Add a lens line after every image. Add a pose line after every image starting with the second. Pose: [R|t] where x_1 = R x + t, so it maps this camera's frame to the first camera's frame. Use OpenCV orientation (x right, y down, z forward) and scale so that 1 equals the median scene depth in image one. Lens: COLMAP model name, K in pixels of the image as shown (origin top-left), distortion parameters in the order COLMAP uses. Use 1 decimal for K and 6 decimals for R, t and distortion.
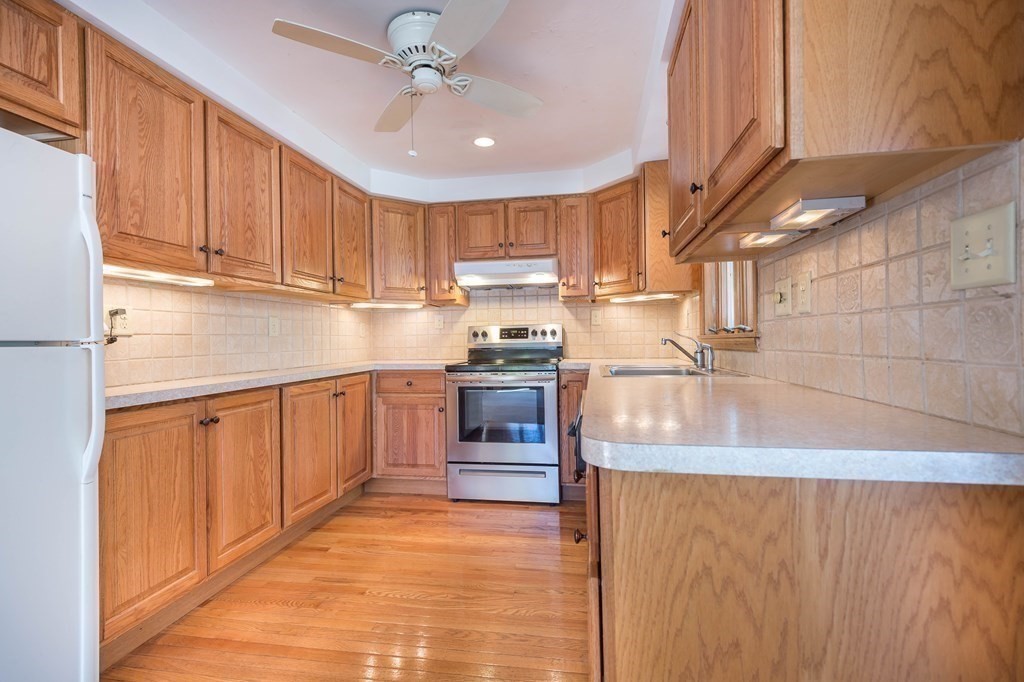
lens RADIAL K [[459.0, 0, 515.5], [0, 459.0, 339.4], [0, 0, 1]] dist [0.026433, -0.009452]
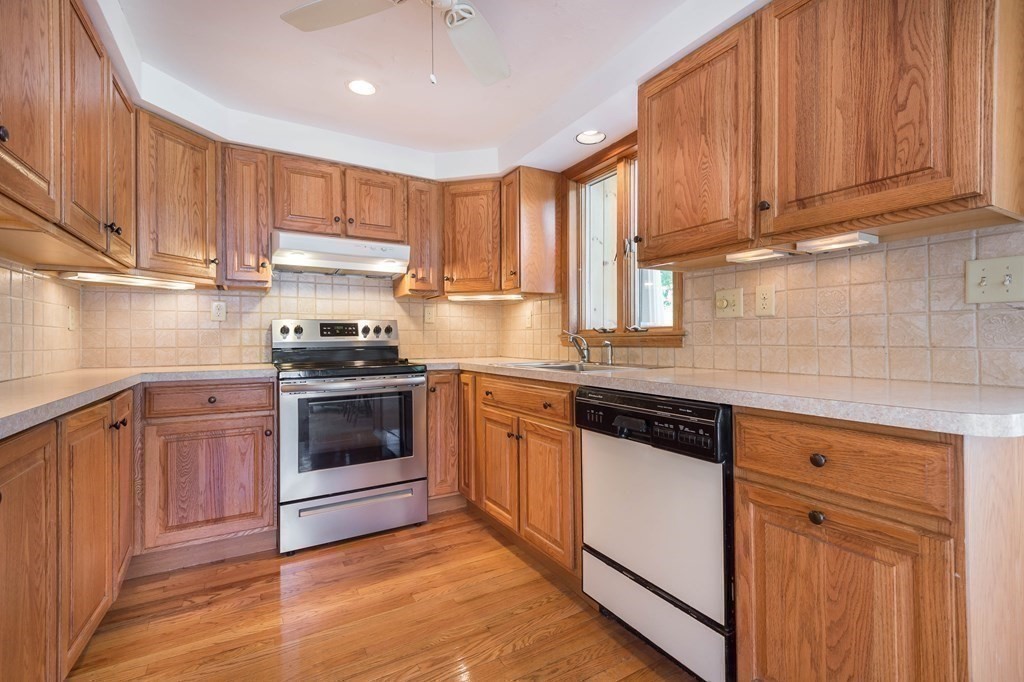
lens RADIAL K [[459.0, 0, 517.3], [0, 459.0, 339.7], [0, 0, 1]] dist [0.026433, -0.009452]
pose [[0.767308, 0.010197, 0.641198, -0.312217], [-0.006150, 0.999945, -0.008543, 0.010464], [-0.641250, 0.002612, 0.767328, 0.181587]]
